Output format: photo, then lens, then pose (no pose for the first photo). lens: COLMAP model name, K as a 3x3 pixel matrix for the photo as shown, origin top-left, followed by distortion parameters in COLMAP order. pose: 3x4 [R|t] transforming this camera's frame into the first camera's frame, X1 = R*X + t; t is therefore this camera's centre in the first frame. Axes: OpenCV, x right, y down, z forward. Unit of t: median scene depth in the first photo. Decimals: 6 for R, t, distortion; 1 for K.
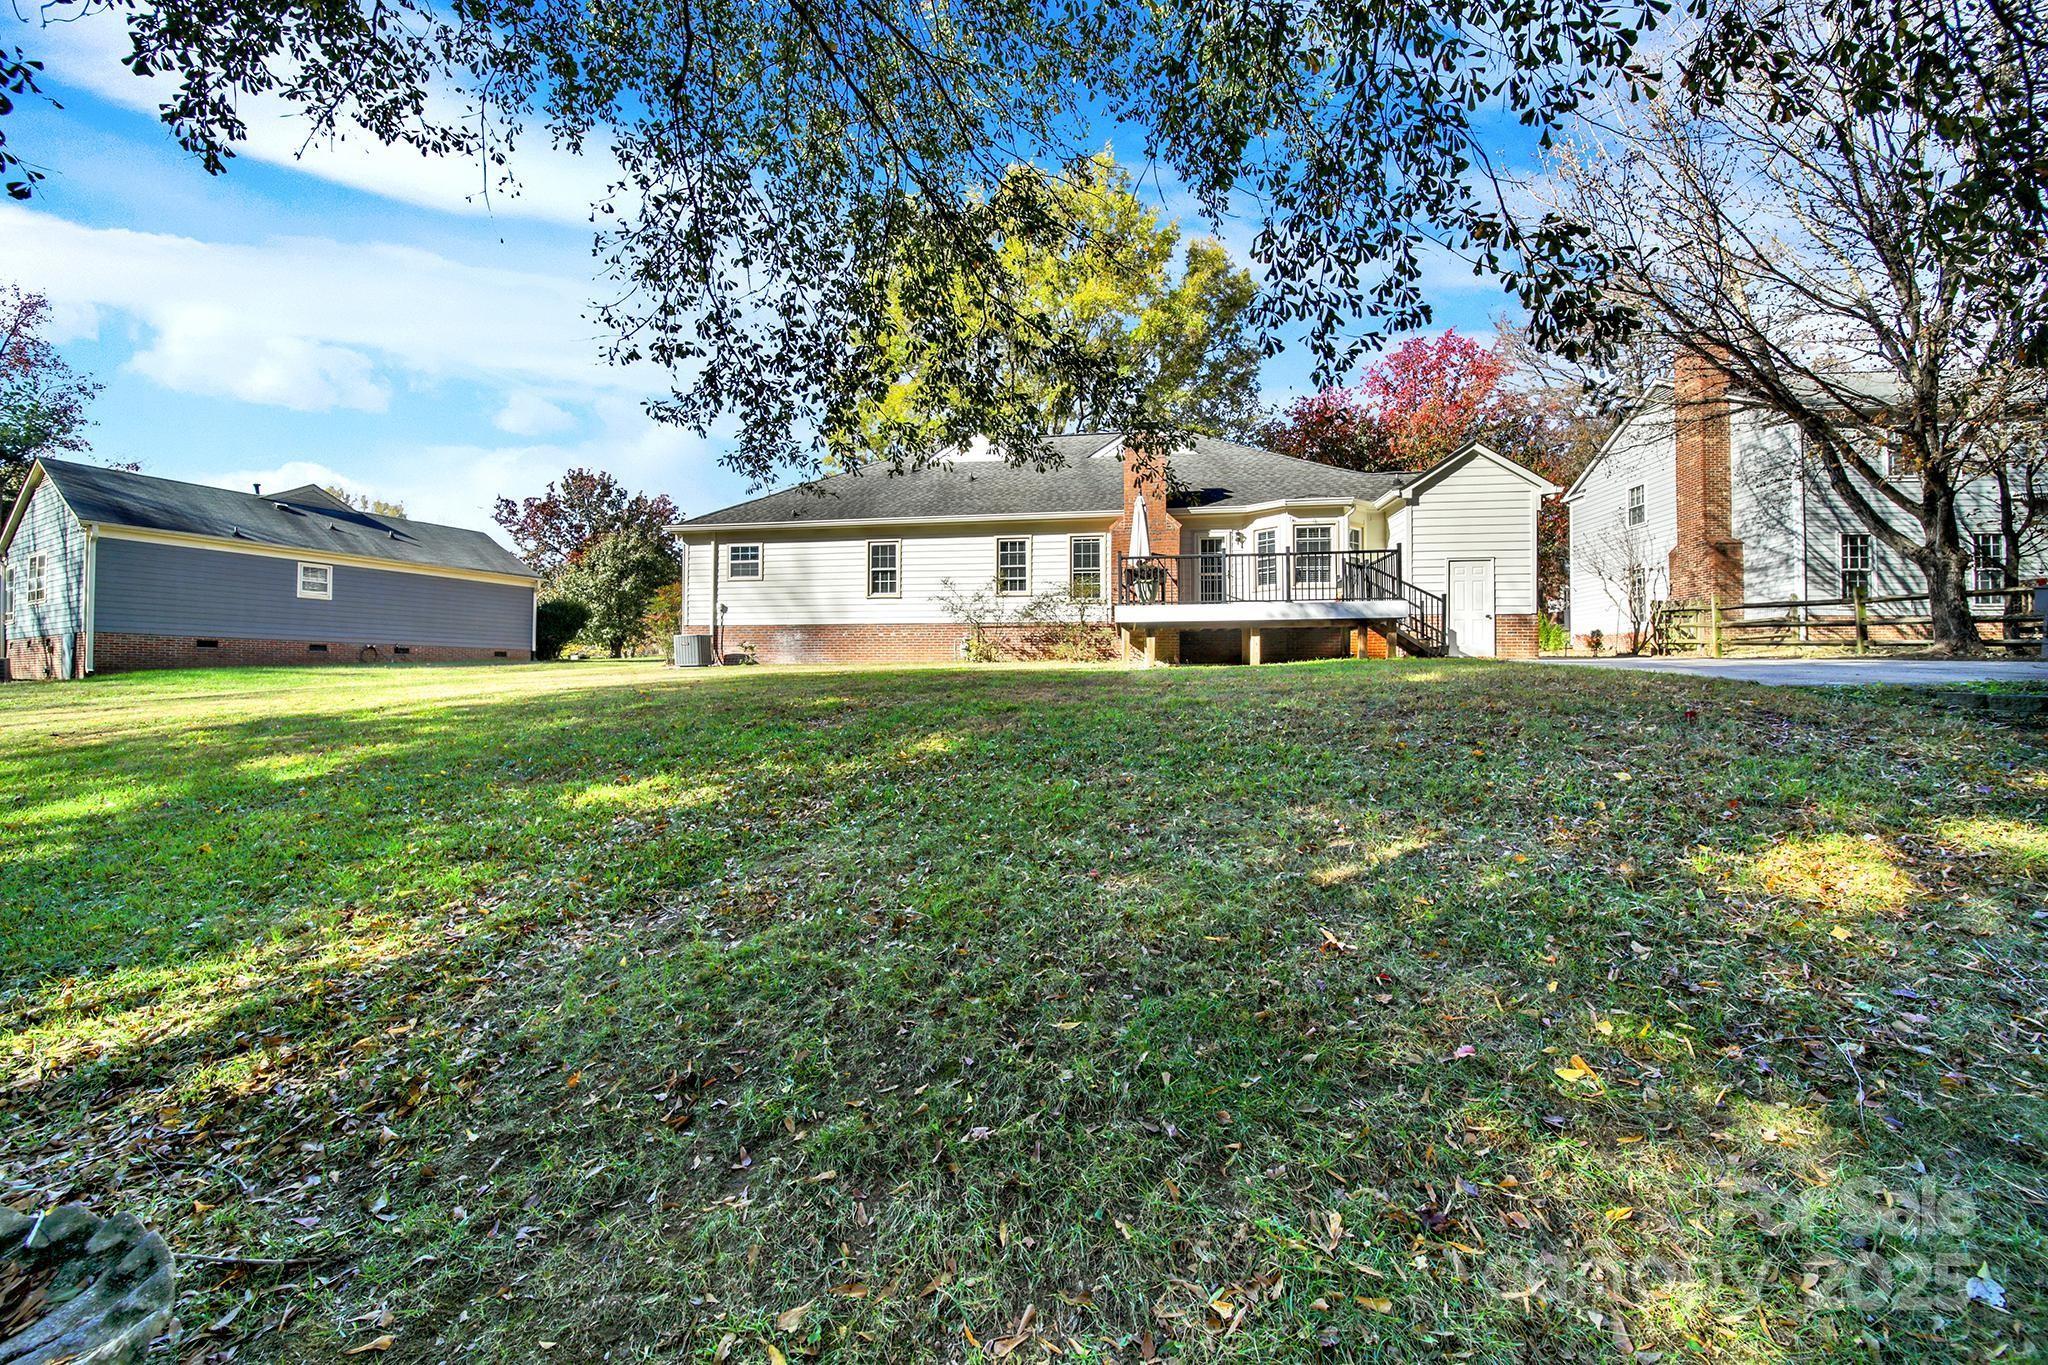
lens RADIAL K [[793.4, 0, 1027.7], [0, 793.4, 685.5], [0, 0, 1]] dist [-0.000033, -0.000378]
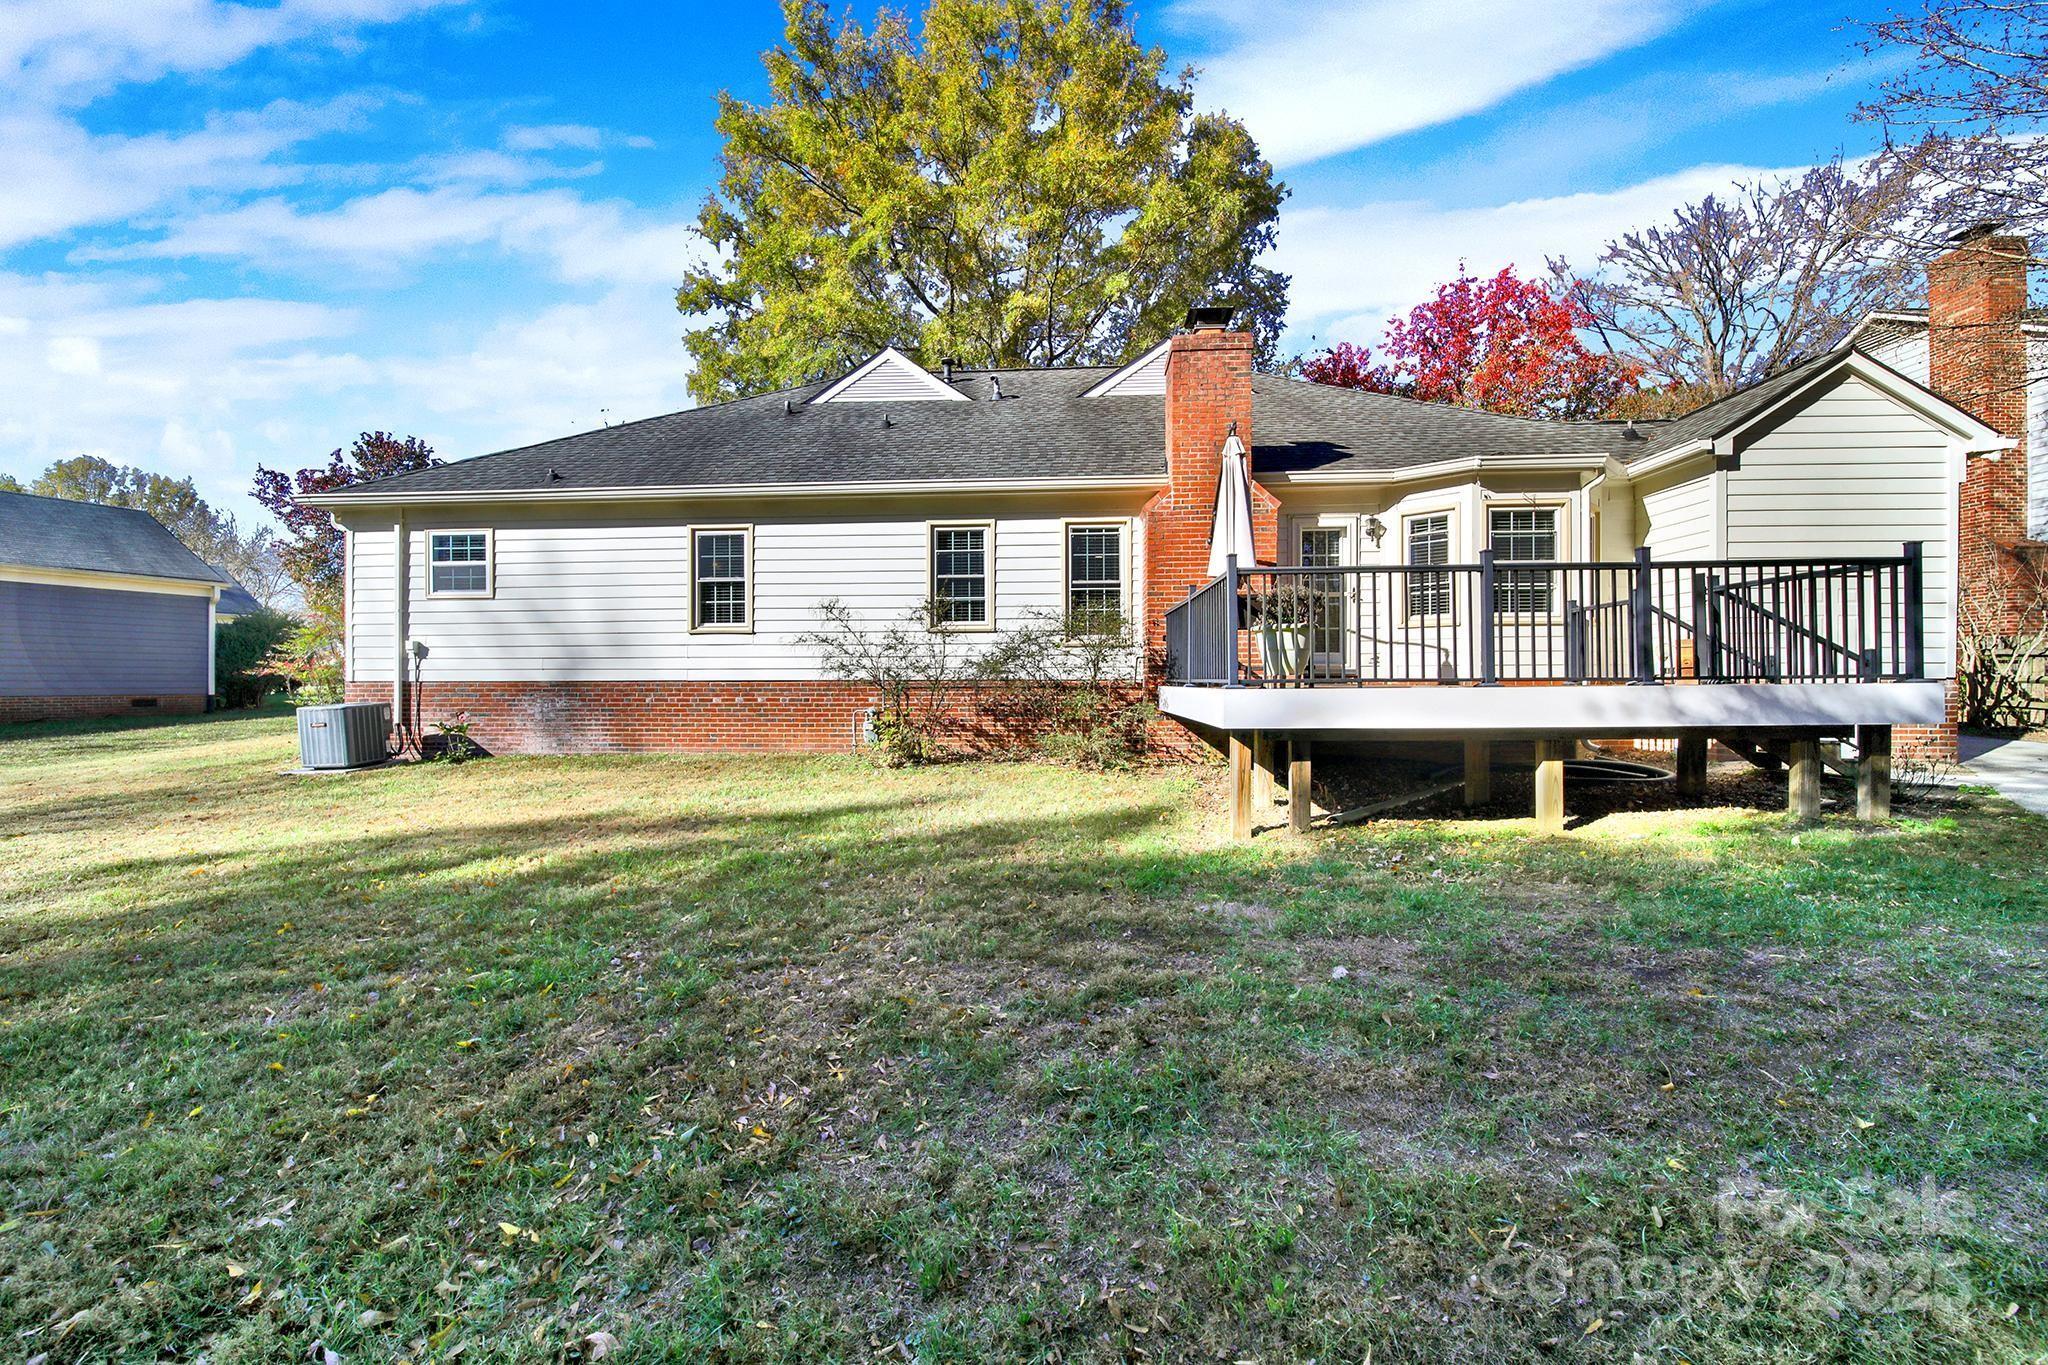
lens RADIAL K [[793.4, 0, 1027.1], [0, 793.4, 685.9], [0, 0, 1]] dist [-0.000033, -0.000378]
pose [[0.996628, -0.004435, 0.081930, -0.018305], [0.003964, 0.999975, 0.005916, -0.078466], [-0.081954, -0.005571, 0.996621, 0.453664]]
